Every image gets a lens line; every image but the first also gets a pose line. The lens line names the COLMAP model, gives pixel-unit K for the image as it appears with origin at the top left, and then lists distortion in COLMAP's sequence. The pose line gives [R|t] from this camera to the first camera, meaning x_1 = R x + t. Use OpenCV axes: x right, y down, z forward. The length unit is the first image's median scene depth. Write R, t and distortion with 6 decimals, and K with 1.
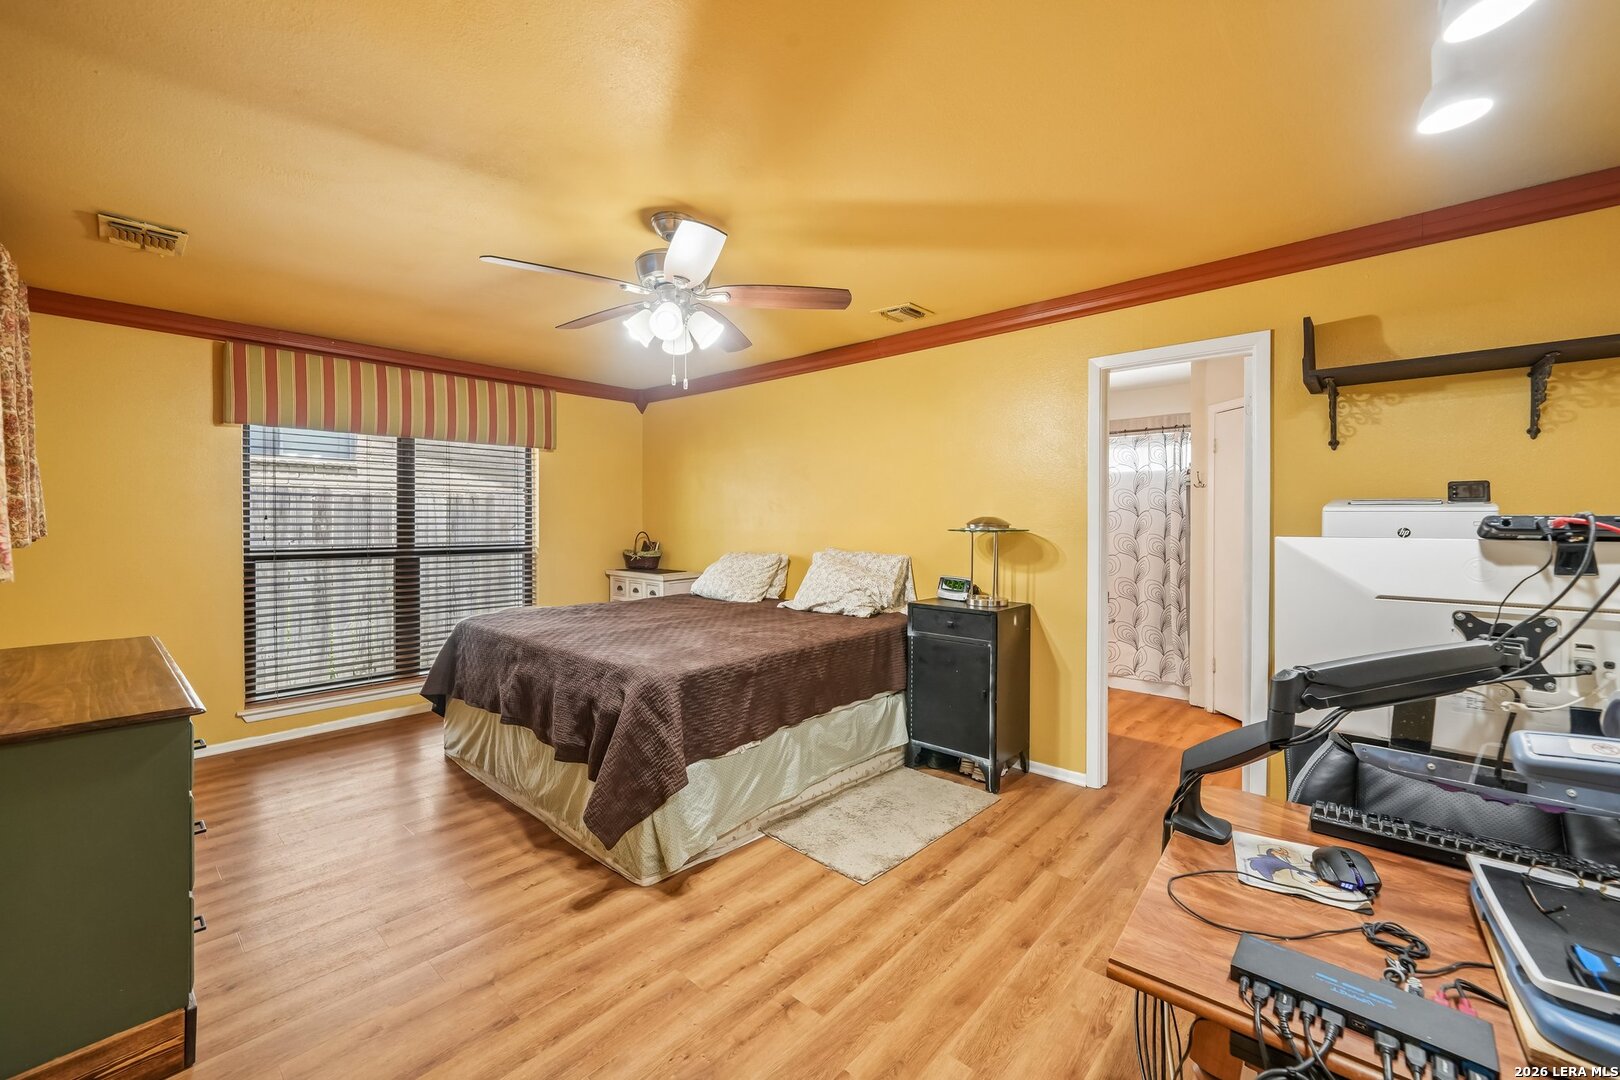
lens RADIAL K [[655.5, 0, 814.1], [0, 655.5, 524.7], [0, 0, 1]] dist [-0.002858, -0.000288]
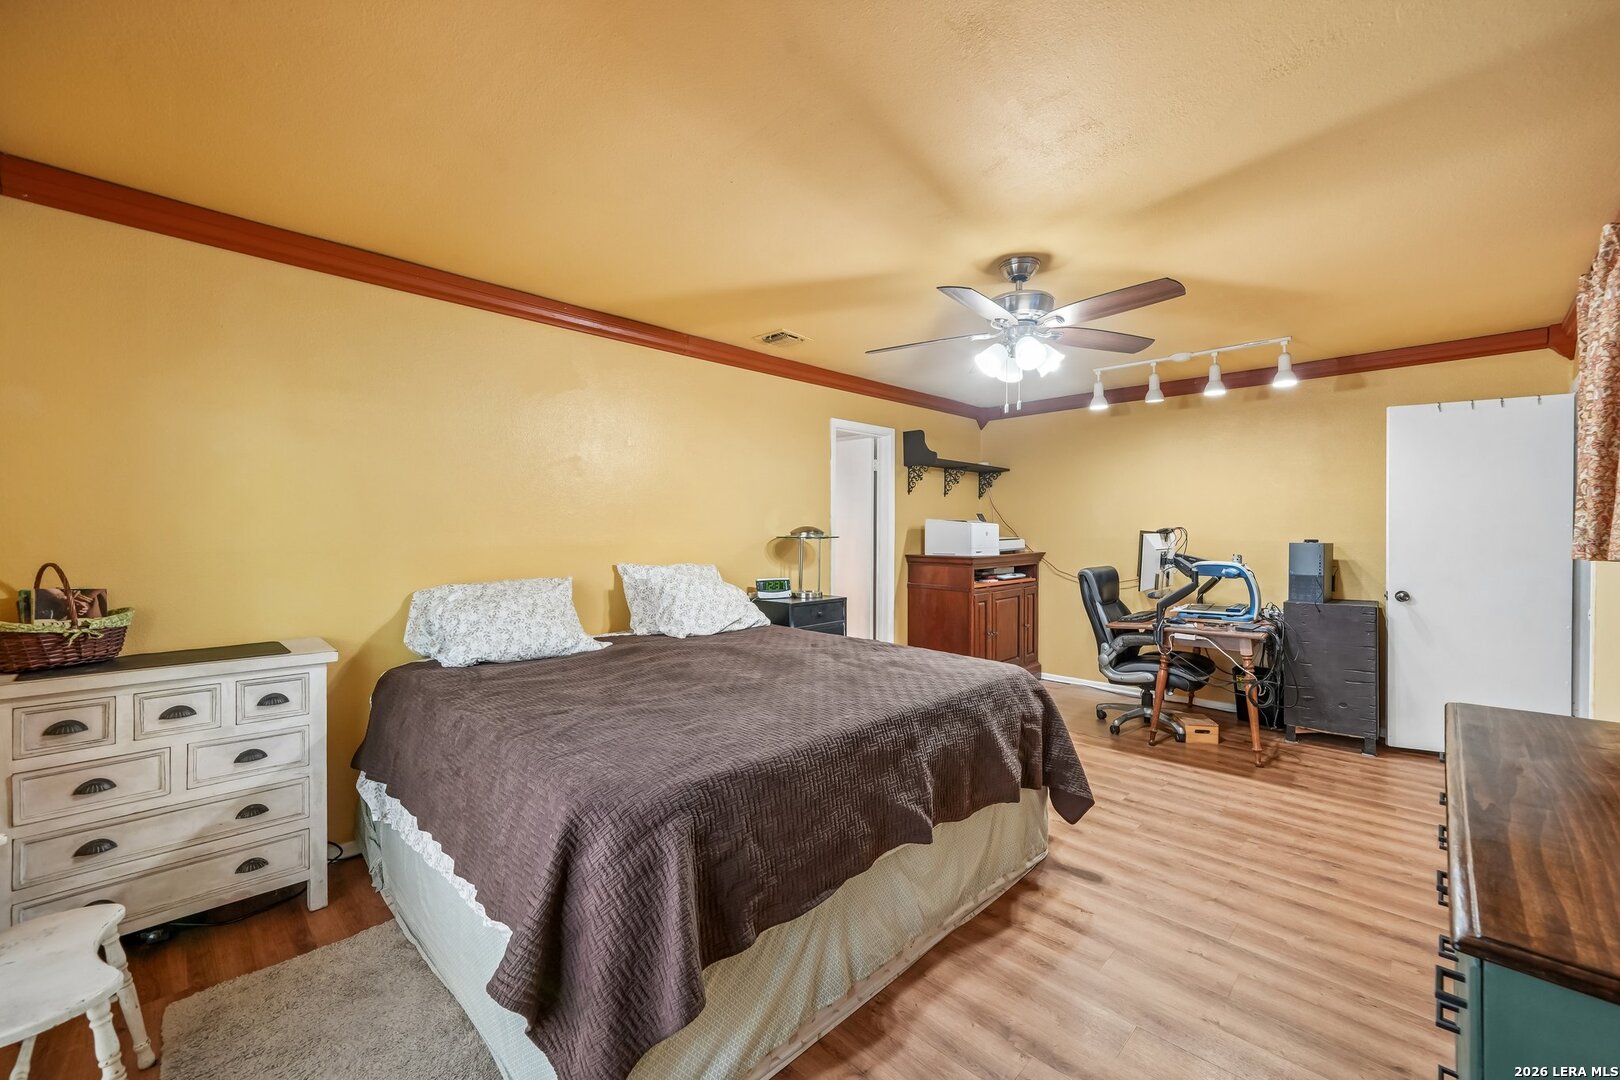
lens RADIAL K [[655.5, 0, 814.1], [0, 655.5, 524.7], [0, 0, 1]] dist [-0.002858, -0.000288]
pose [[0.040329, 0.006579, 0.999165, -1.328316], [0.006955, 0.999952, -0.006865, -0.007573], [-0.999162, 0.007226, 0.040281, 1.275229]]
